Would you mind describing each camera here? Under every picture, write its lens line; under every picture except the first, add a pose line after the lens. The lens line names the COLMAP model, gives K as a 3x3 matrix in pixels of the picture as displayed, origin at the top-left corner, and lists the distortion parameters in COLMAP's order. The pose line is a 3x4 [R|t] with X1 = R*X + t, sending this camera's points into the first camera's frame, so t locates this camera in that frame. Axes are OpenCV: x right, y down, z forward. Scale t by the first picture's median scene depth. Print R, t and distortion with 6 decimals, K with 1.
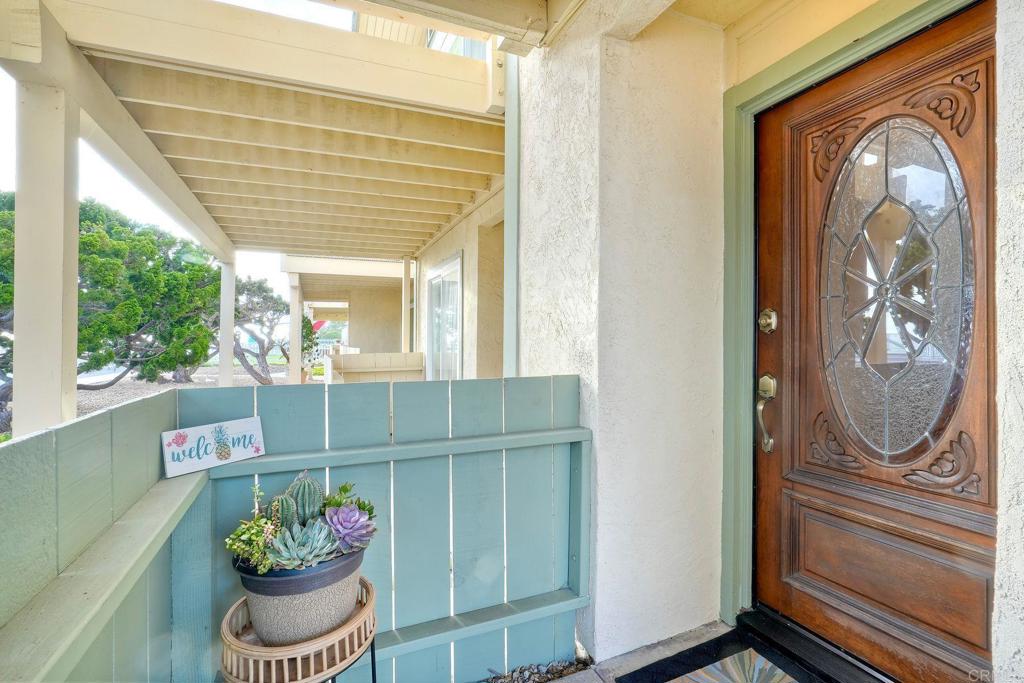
lens RADIAL K [[469.0, 0, 511.8], [0, 469.0, 344.2], [0, 0, 1]] dist [0.003157, 0.000372]
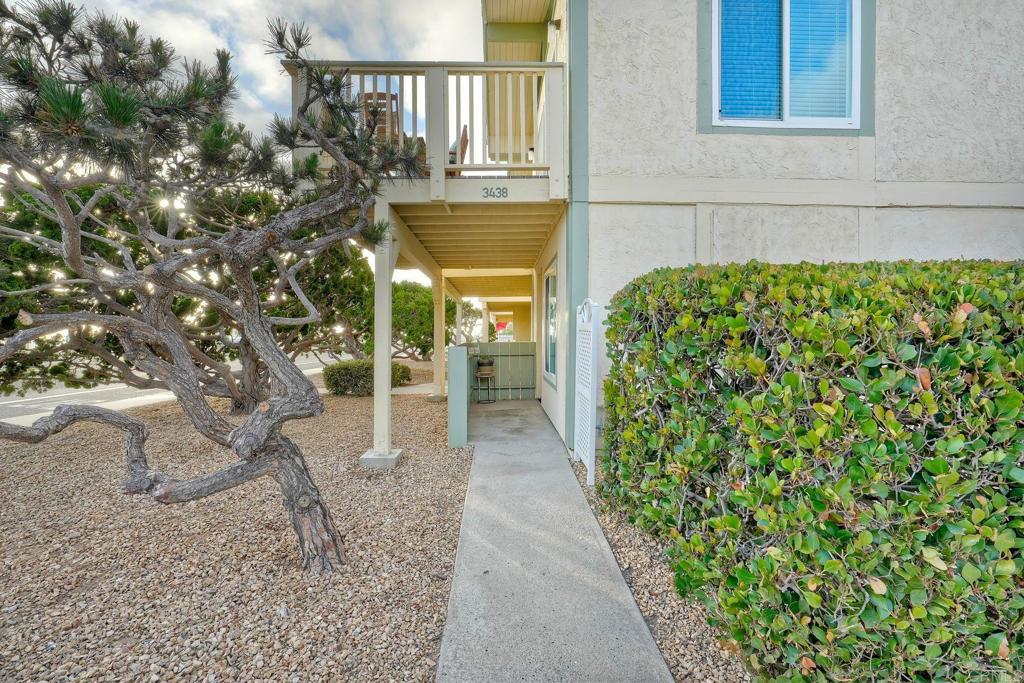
lens RADIAL K [[469.0, 0, 512.3], [0, 469.0, 340.7], [0, 0, 1]] dist [0.003157, 0.000372]
pose [[0.929852, -0.000557, -0.367934, 0.478424], [0.001181, 0.999998, 0.001471, 0.013276], [0.367932, -0.001803, 0.929851, -1.025088]]
